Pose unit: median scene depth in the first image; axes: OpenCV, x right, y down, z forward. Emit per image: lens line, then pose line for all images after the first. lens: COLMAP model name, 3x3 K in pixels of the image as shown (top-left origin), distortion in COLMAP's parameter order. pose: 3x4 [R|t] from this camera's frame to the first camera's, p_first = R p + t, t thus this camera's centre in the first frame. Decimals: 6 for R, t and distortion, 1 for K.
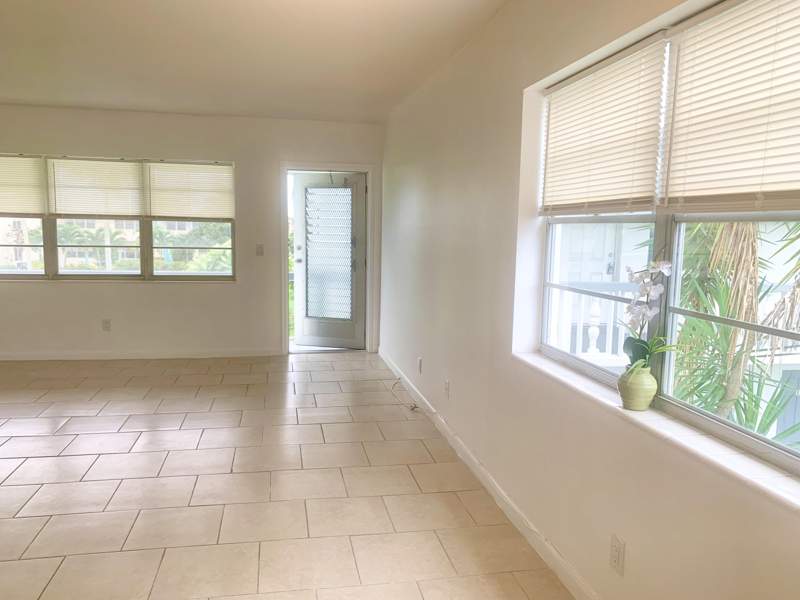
lens RADIAL K [[602.9, 0, 399.1], [0, 602.9, 300.2], [0, 0, 1]] dist [0.036433, -0.057771]
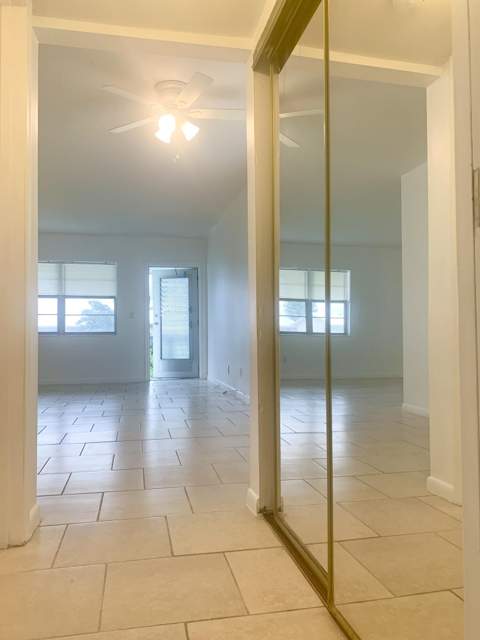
lens RADIAL K [[482.3, 0, 250.0], [0, 482.3, 327.7], [0, 0, 1]] dist [0.036433, -0.057771]
pose [[0.999076, -0.028363, 0.032298, 0.040470], [0.032756, 0.988919, -0.144799, 0.141874], [-0.027833, 0.145723, 0.988934, -0.270304]]
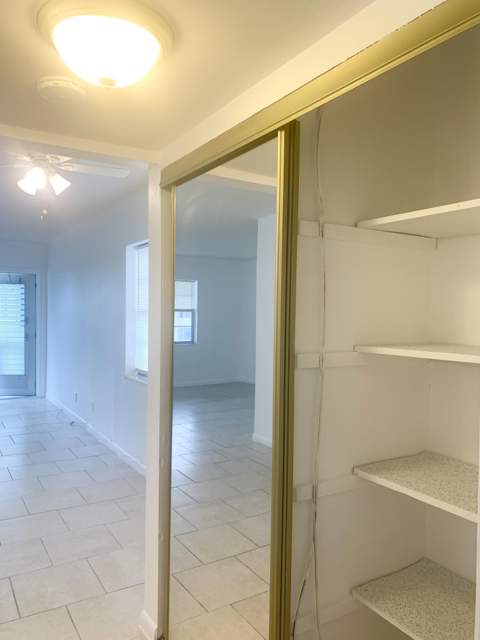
lens RADIAL K [[482.3, 0, 246.0], [0, 482.3, 317.5], [0, 0, 1]] dist [0.036433, -0.057771]
pose [[0.931193, -0.010686, 0.364371, -0.008414], [0.048796, 0.994228, -0.095546, 0.032356], [-0.361247, 0.106752, 0.926339, -0.274600]]
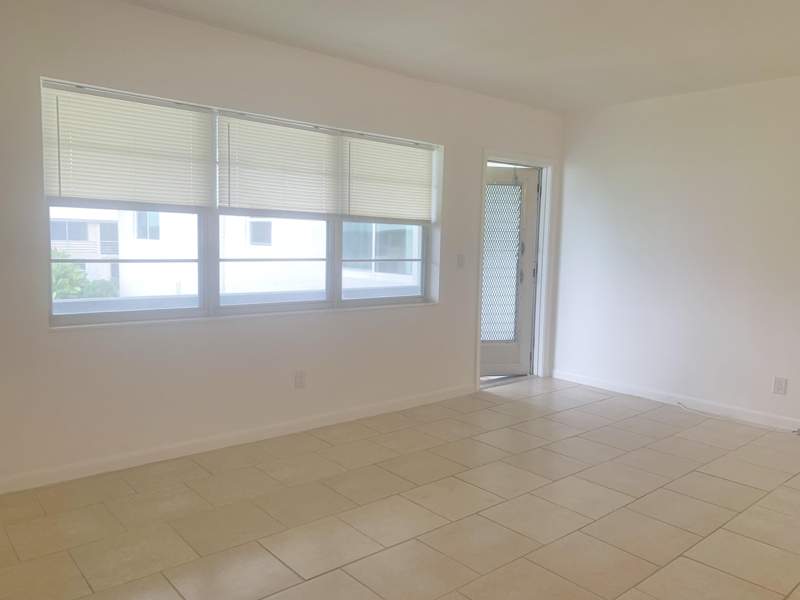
lens RADIAL K [[602.9, 0, 401.3], [0, 602.9, 299.3], [0, 0, 1]] dist [0.036433, -0.057771]
pose [[0.865737, -0.051421, 0.497851, -0.652287], [0.057315, 0.998350, 0.003448, -0.038735], [-0.497207, 0.025549, 0.867256, 0.352437]]
